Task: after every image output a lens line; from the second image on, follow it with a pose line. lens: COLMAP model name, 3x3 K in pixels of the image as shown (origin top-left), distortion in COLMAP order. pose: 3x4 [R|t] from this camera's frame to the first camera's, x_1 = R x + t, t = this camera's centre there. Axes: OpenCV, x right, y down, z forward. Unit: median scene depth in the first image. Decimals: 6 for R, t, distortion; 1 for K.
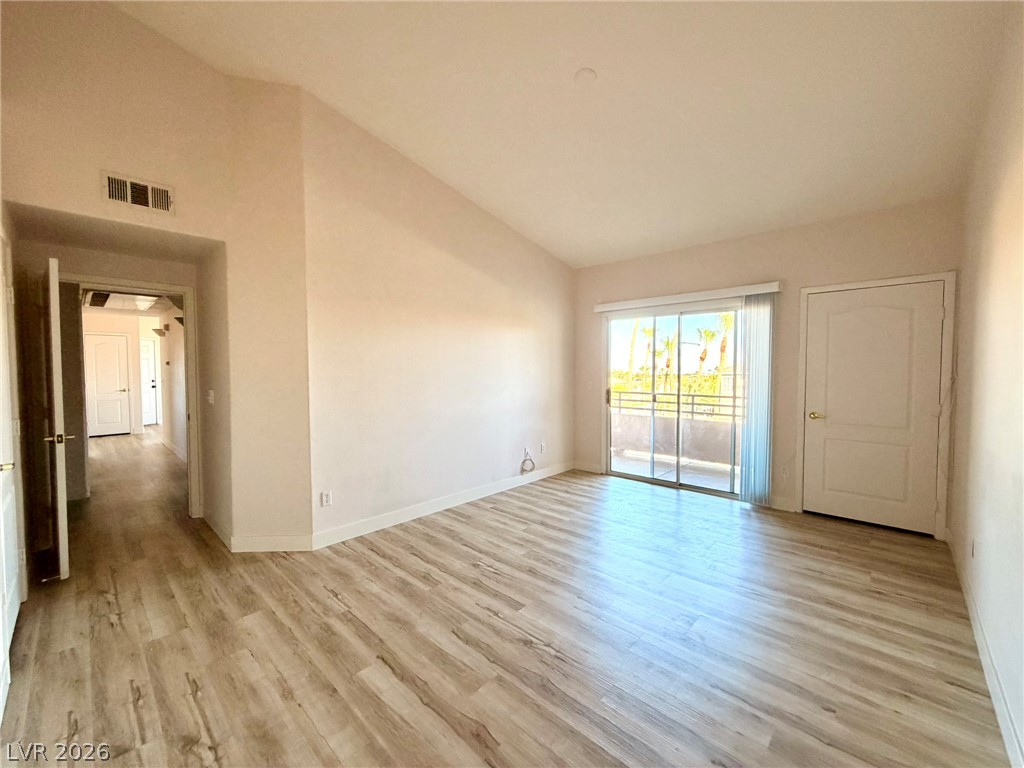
lens RADIAL K [[417.9, 0, 515.0], [0, 417.9, 383.9], [0, 0, 1]] dist [0.000467, 0.000330]
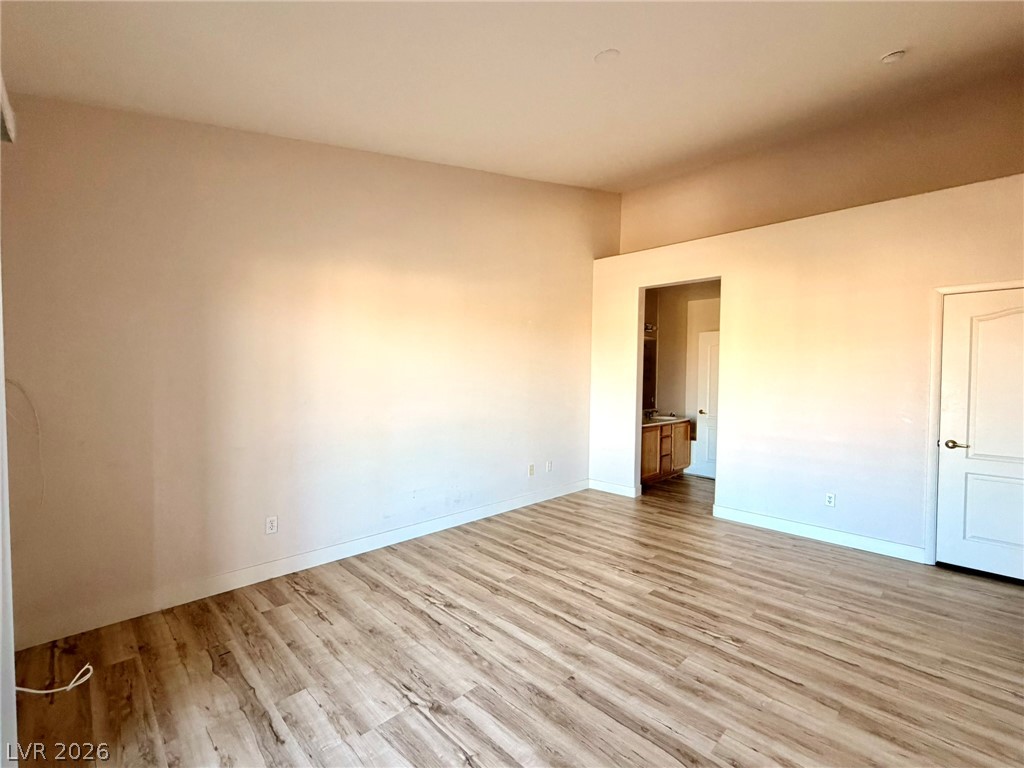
lens RADIAL K [[431.9, 0, 505.7], [0, 431.9, 383.3], [0, 0, 1]] dist [-0.000149, 0.000122]
pose [[-0.998287, -0.012680, 0.057112, 0.307111], [-0.009565, 0.998469, 0.054483, -0.082636], [-0.057715, 0.053843, -0.996880, 1.883148]]
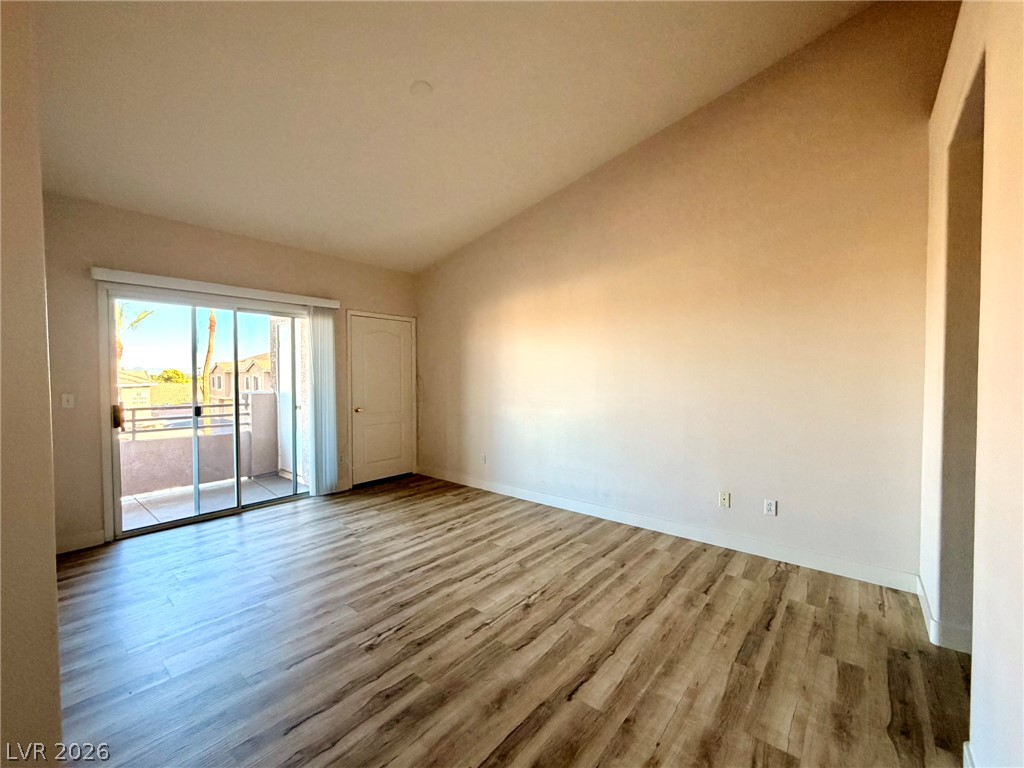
lens RADIAL K [[417.9, 0, 515.0], [0, 417.9, 383.9], [0, 0, 1]] dist [0.000467, 0.000330]
pose [[-0.062410, -0.020073, 0.997849, -0.847560], [0.039481, 0.998965, 0.022565, -0.019559], [-0.997269, 0.040804, -0.061553, 0.821235]]
